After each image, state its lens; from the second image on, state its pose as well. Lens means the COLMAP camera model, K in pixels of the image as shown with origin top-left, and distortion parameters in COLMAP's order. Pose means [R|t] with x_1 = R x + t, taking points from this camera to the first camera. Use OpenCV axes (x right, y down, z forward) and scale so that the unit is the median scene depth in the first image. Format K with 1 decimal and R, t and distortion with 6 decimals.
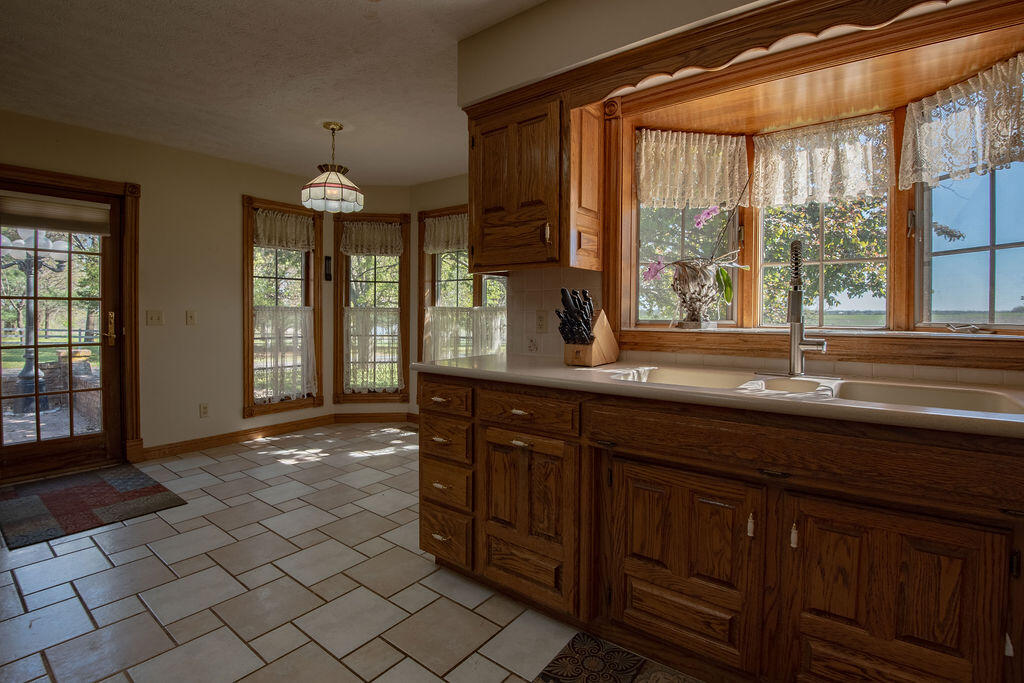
lens RADIAL K [[487.3, 0, 511.3], [0, 487.3, 324.2], [0, 0, 1]] dist [-0.019754, -0.019953]
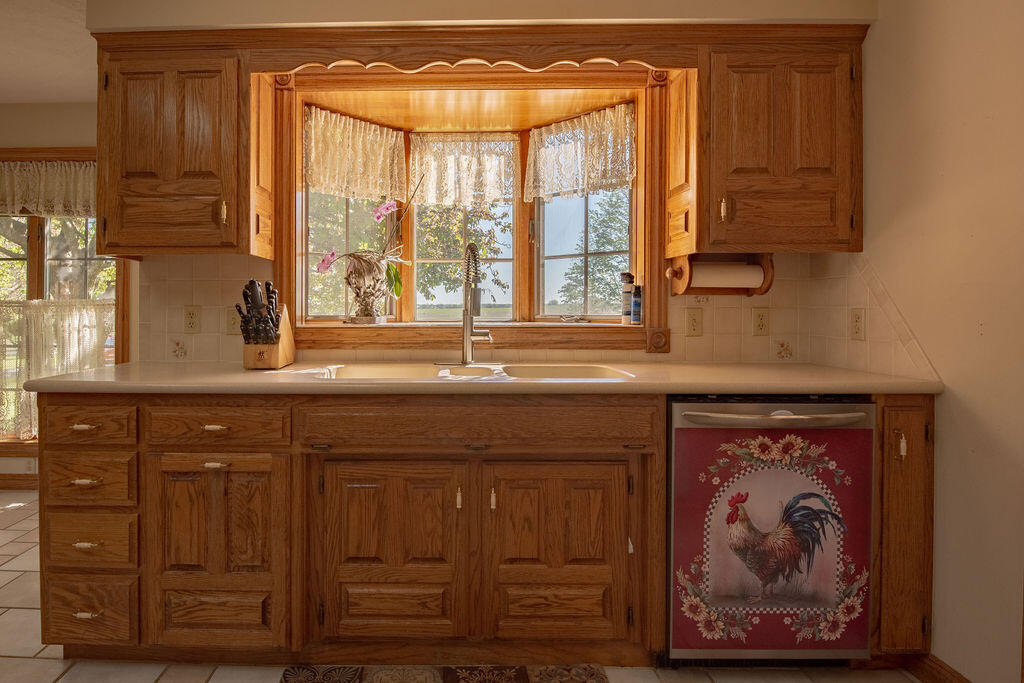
lens RADIAL K [[556.8, 0, 509.2], [0, 556.8, 315.4], [0, 0, 1]] dist [-0.002005, -0.026176]
pose [[0.766219, -0.012935, 0.642449, -0.162319], [0.018923, 0.999818, -0.002439, 0.000493], [-0.642301, 0.014026, 0.766324, -0.044556]]
